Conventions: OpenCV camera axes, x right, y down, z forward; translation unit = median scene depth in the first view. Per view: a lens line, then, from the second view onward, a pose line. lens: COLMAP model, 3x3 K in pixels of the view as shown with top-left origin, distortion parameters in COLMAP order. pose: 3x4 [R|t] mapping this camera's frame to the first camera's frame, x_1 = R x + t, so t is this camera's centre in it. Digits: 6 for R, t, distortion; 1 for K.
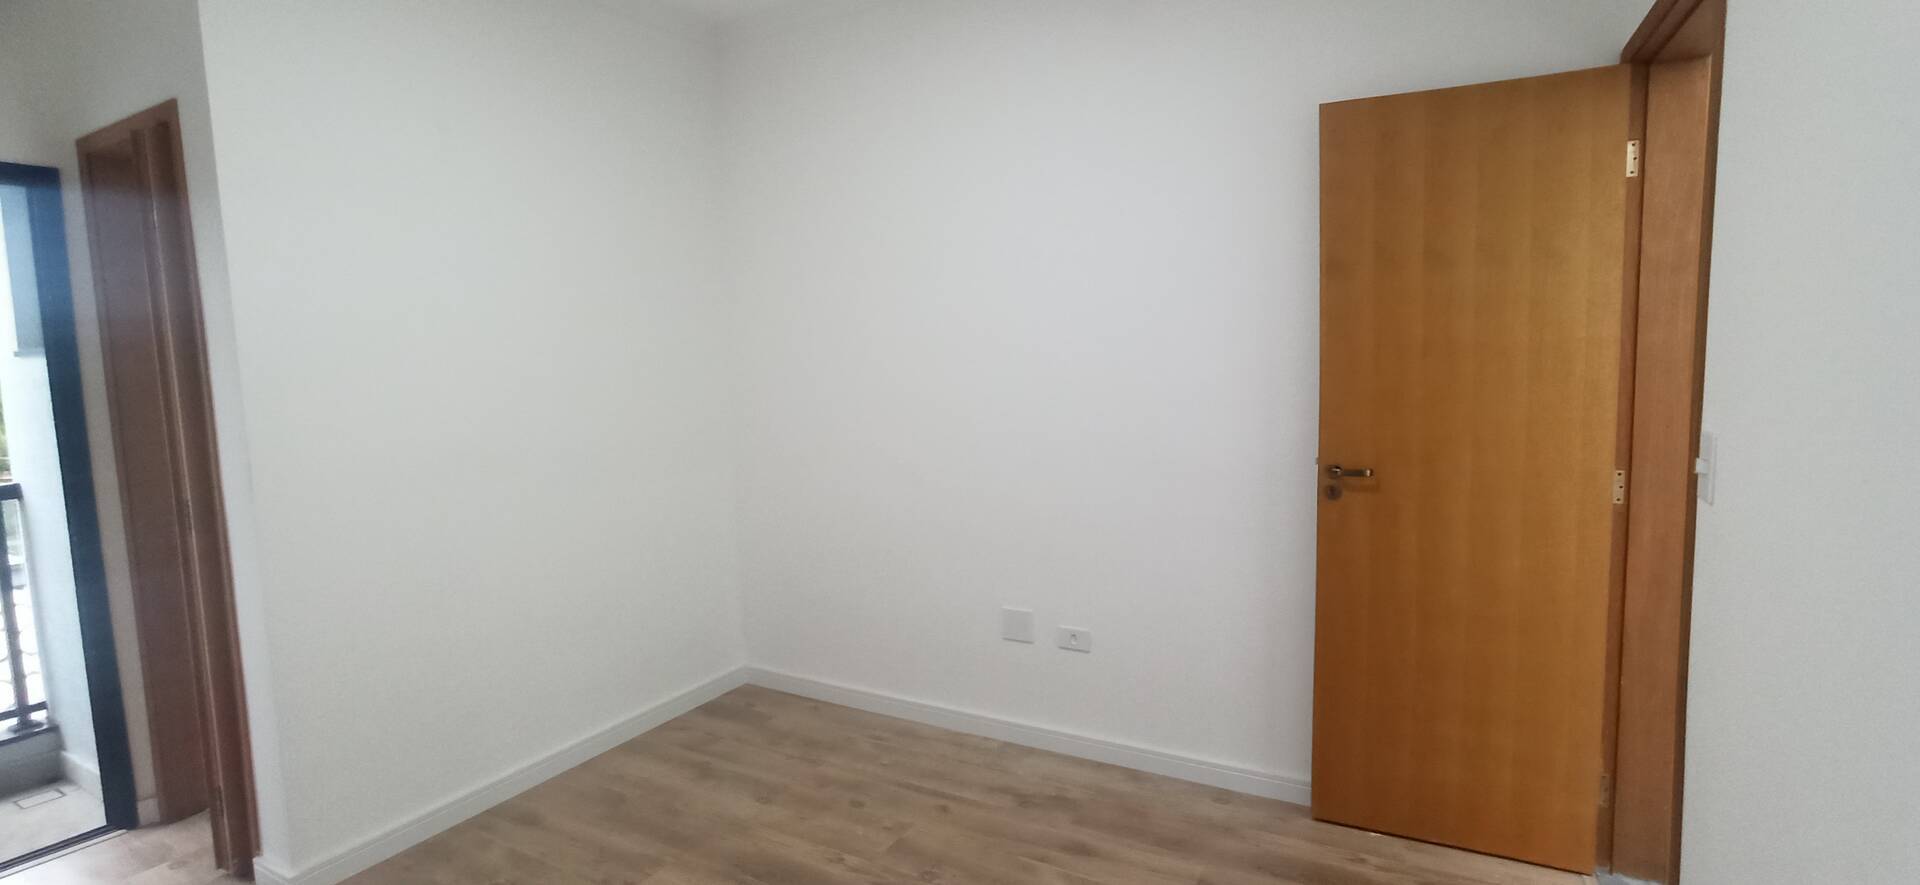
lens RADIAL K [[862.9, 0, 962.8], [0, 862.9, 437.8], [0, 0, 1]] dist [-0.079030, 0.043678]
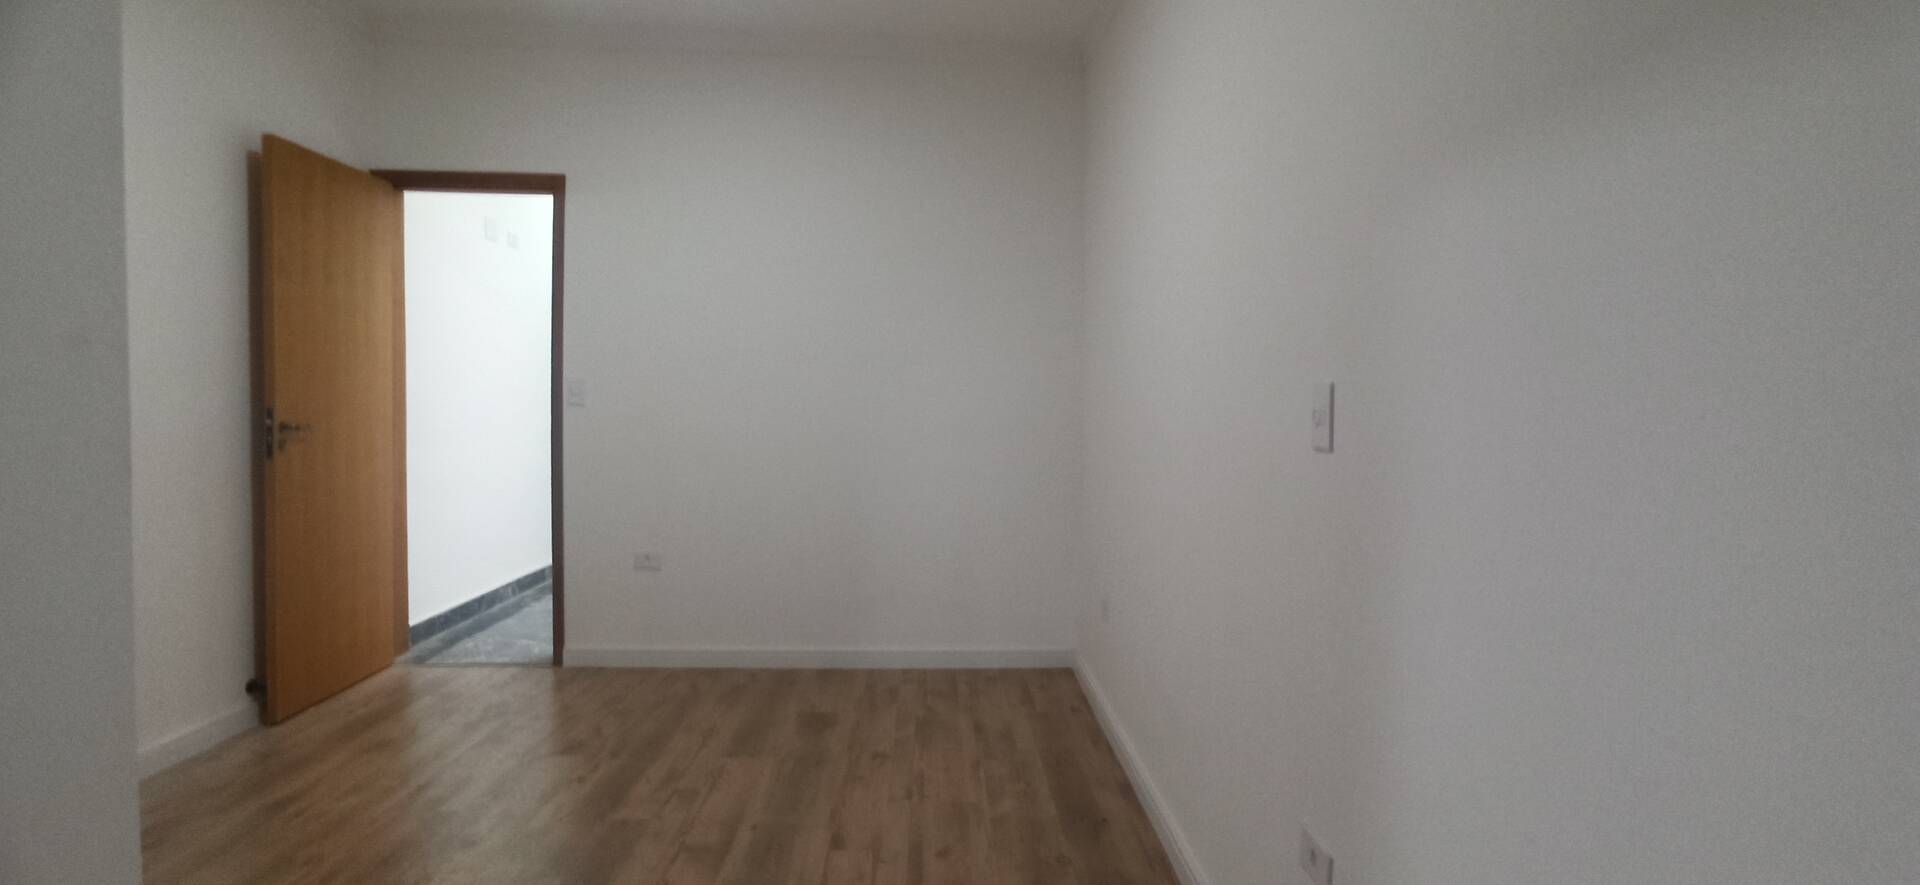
lens RADIAL K [[857.1, 0, 976.7], [0, 857.1, 436.5], [0, 0, 1]] dist [-0.022433, 0.000695]
pose [[-0.516425, -0.032133, 0.855730, -1.050852], [0.077610, 0.993427, 0.084141, 0.023274], [-0.852808, 0.109866, -0.510536, 0.690405]]
